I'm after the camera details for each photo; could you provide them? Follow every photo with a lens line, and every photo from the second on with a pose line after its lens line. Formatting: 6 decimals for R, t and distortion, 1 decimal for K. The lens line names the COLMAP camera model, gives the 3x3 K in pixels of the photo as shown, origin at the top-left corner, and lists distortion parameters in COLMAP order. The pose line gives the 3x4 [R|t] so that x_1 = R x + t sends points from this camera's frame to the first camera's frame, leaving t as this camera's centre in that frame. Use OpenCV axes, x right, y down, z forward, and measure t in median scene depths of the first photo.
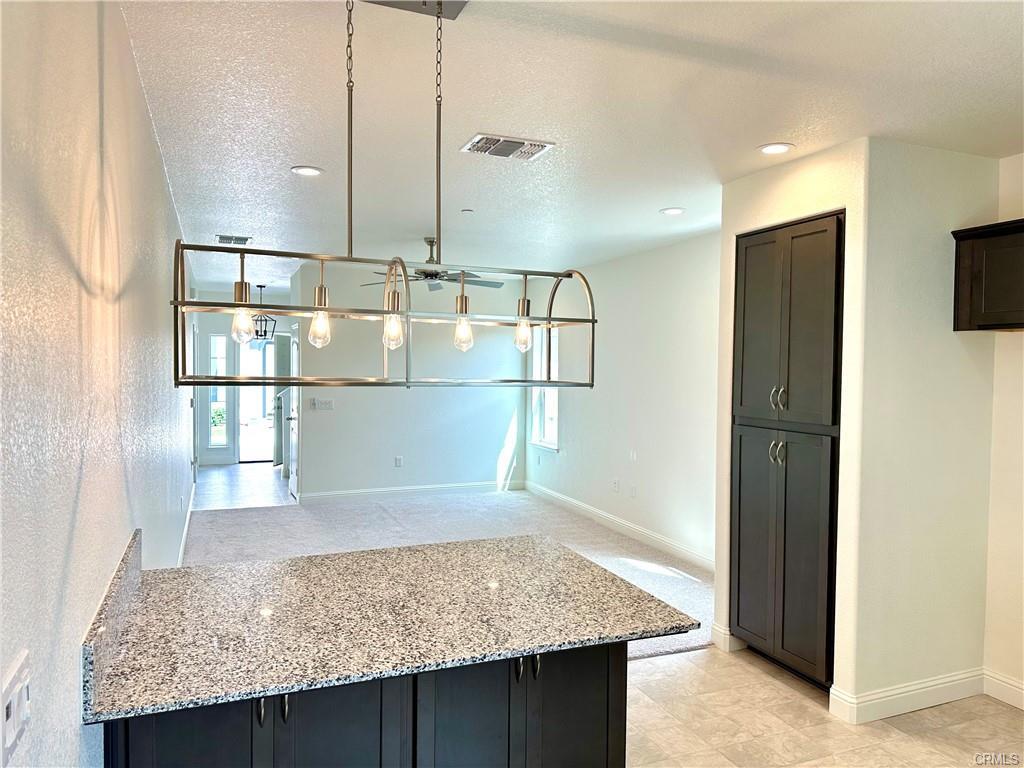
lens RADIAL K [[718.6, 0, 518.7], [0, 718.6, 386.9], [0, 0, 1]] dist [0.118374, -0.151695]
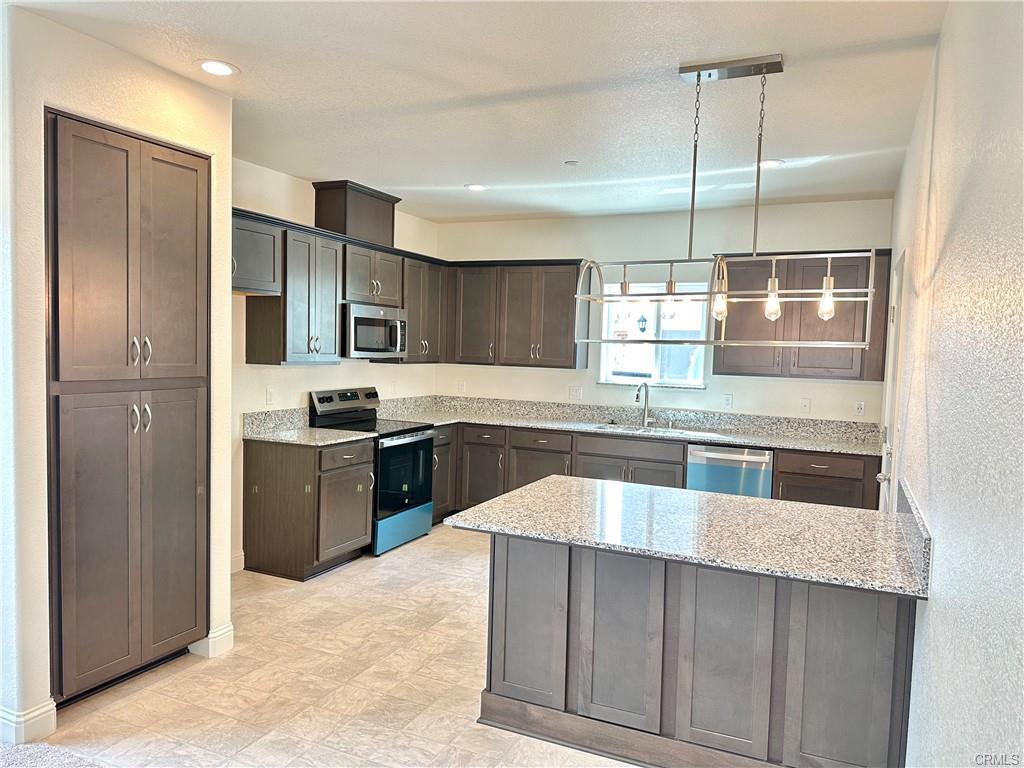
lens RADIAL K [[718.9, 0, 521.7], [0, 718.9, 388.6], [0, 0, 1]] dist [0.130756, -0.206892]
pose [[-0.679466, -0.075825, 0.729779, -0.497027], [-0.012538, 0.995700, 0.091781, -0.021532], [-0.733600, 0.053212, -0.677495, 1.168342]]
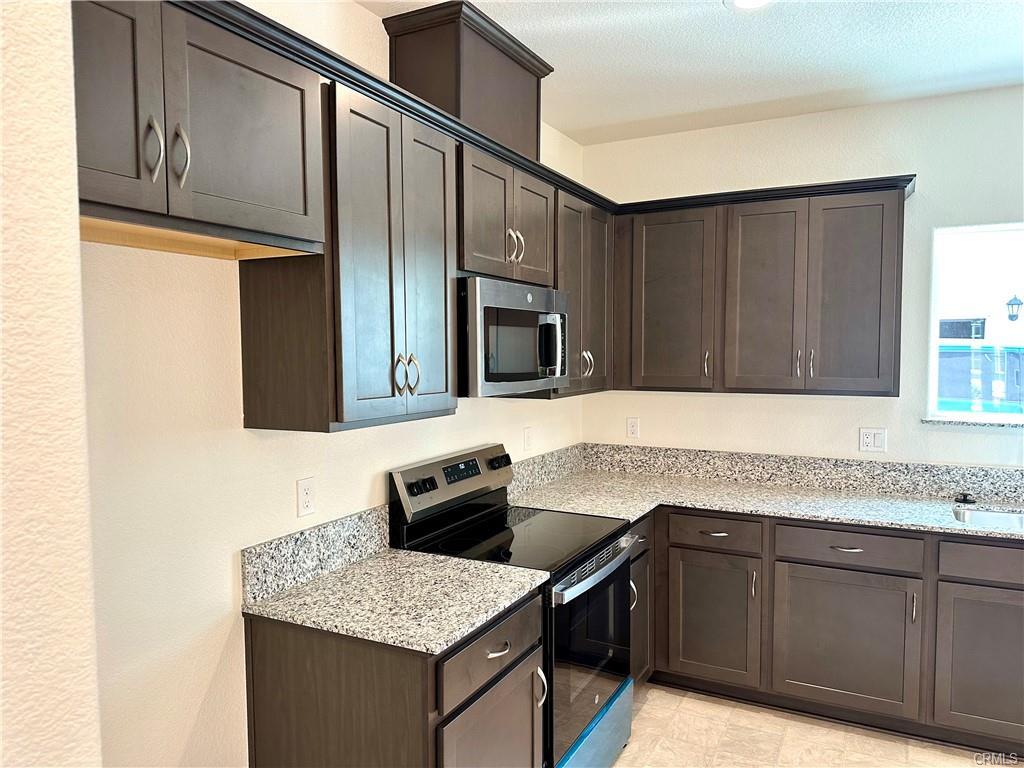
lens RADIAL K [[718.9, 0, 521.7], [0, 718.9, 388.6], [0, 0, 1]] dist [0.130756, -0.206892]
pose [[-0.643781, -0.054606, 0.763259, 0.191017], [0.022055, 0.995712, 0.089839, -0.012594], [-0.764892, 0.074670, -0.639816, 0.858405]]
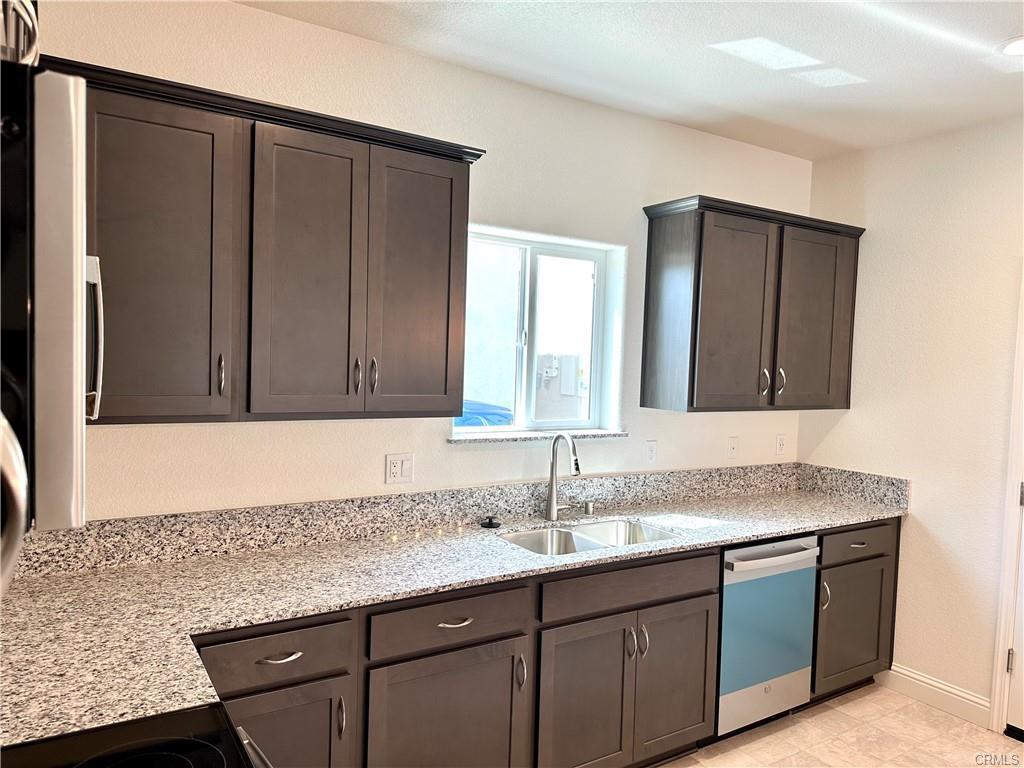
lens RADIAL K [[718.9, 0, 521.7], [0, 718.9, 388.6], [0, 0, 1]] dist [0.130756, -0.206892]
pose [[-0.984141, -0.037568, -0.173367, 0.578029], [-0.051859, 0.995553, 0.078648, -0.002562], [0.169641, 0.086391, -0.981712, 0.691529]]
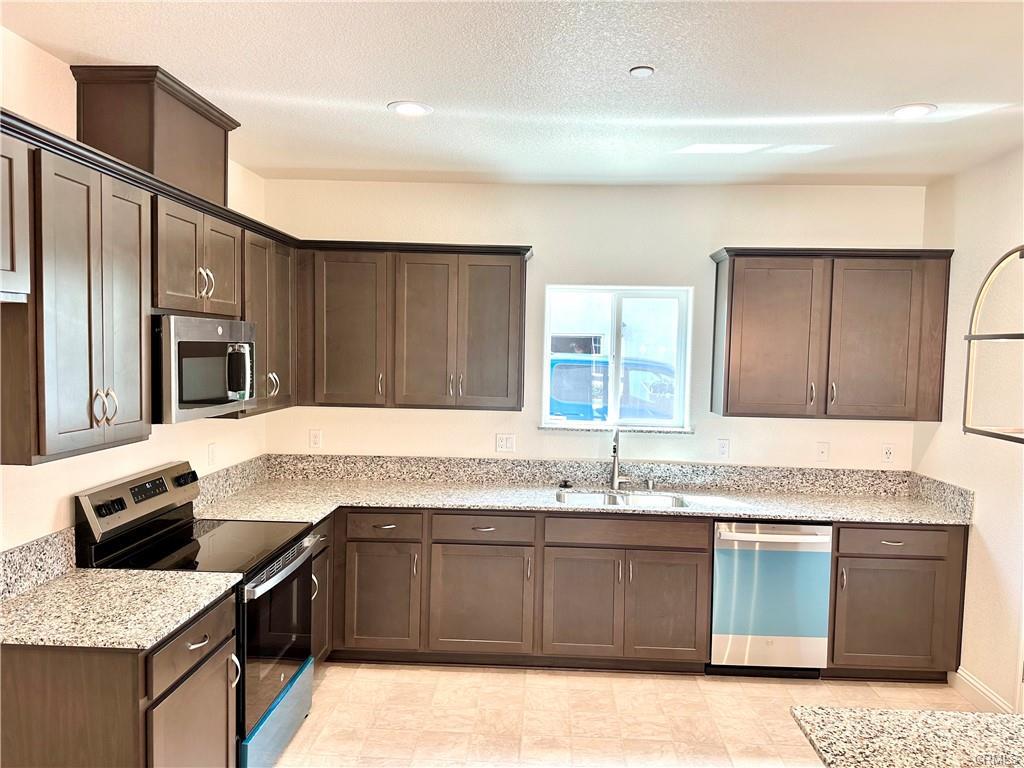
lens RADIAL K [[718.6, 0, 518.7], [0, 718.6, 386.9], [0, 0, 1]] dist [0.118374, -0.151695]
pose [[-0.904549, -0.055333, 0.422765, 0.103670], [-0.017450, 0.995517, 0.092962, -0.052602], [-0.426013, 0.076711, -0.901459, 0.968188]]
